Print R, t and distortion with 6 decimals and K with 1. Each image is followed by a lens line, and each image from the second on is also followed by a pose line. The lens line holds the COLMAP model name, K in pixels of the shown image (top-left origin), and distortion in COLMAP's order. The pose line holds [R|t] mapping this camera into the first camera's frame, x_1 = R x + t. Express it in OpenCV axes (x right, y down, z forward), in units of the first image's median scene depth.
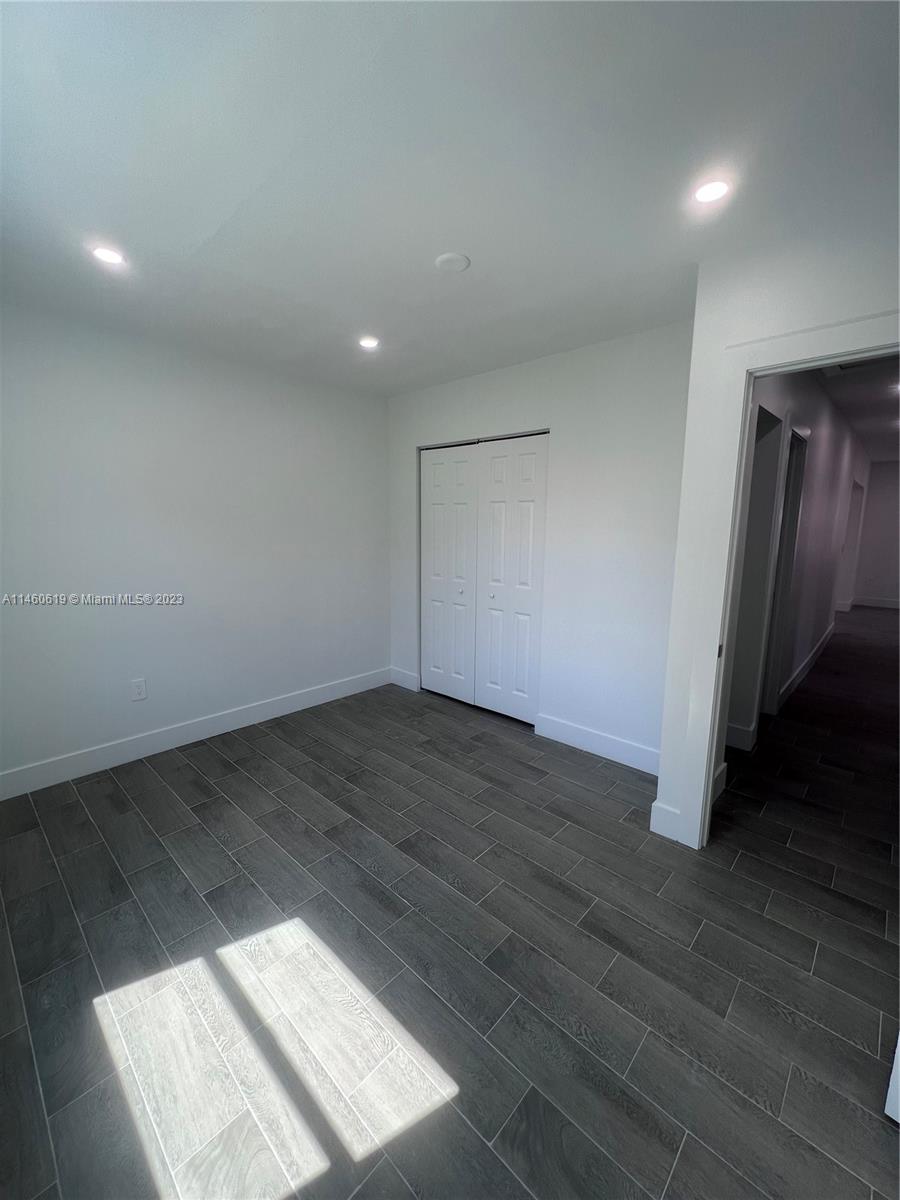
lens RADIAL K [[481.9, 0, 450.0], [0, 481.9, 600.0], [0, 0, 1]] dist [-0.001371, 0.000247]
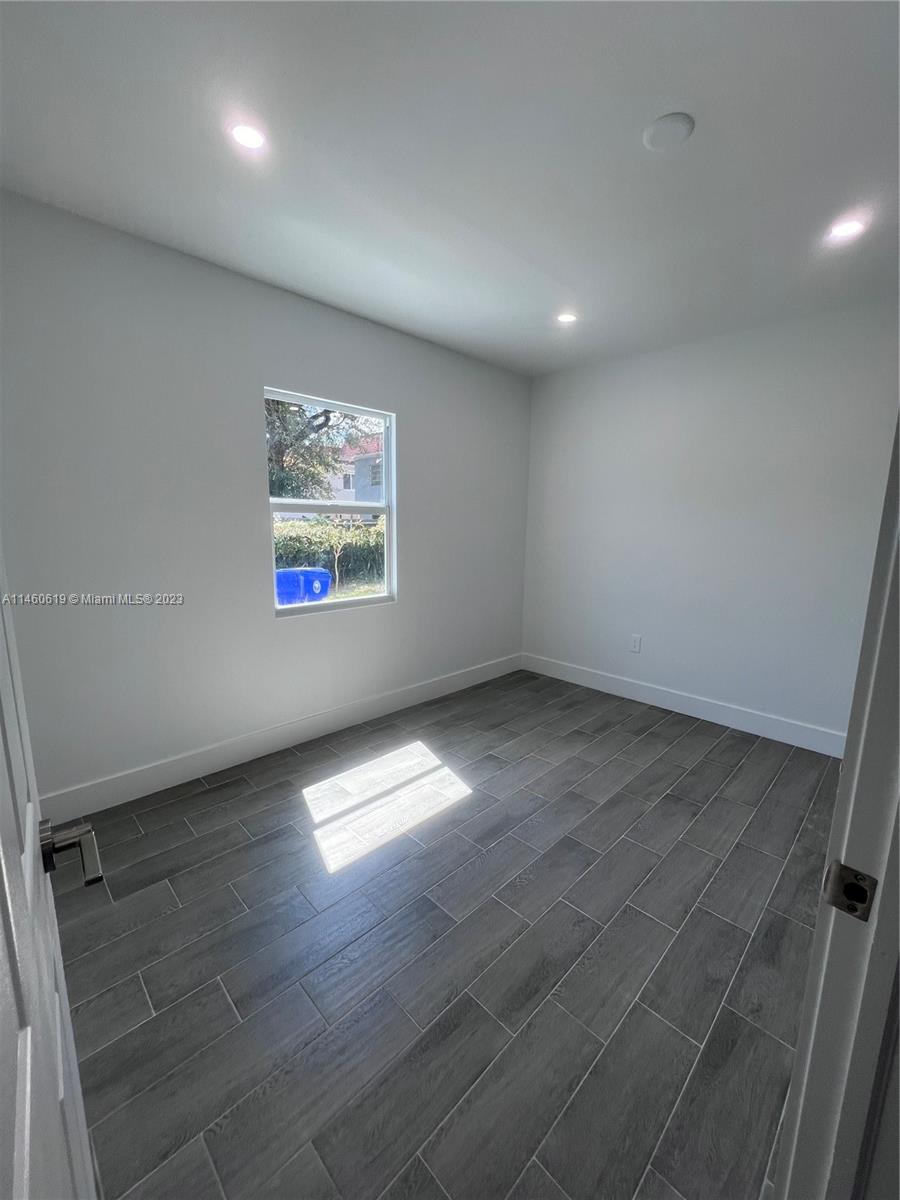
lens RADIAL K [[481.9, 0, 450.0], [0, 481.9, 600.0], [0, 0, 1]] dist [-0.001371, 0.000247]
pose [[-0.036024, 0.160006, -0.986458, 0.723099], [-0.174453, 0.970936, 0.163859, -0.052022], [0.984006, 0.177994, -0.007064, 0.669305]]
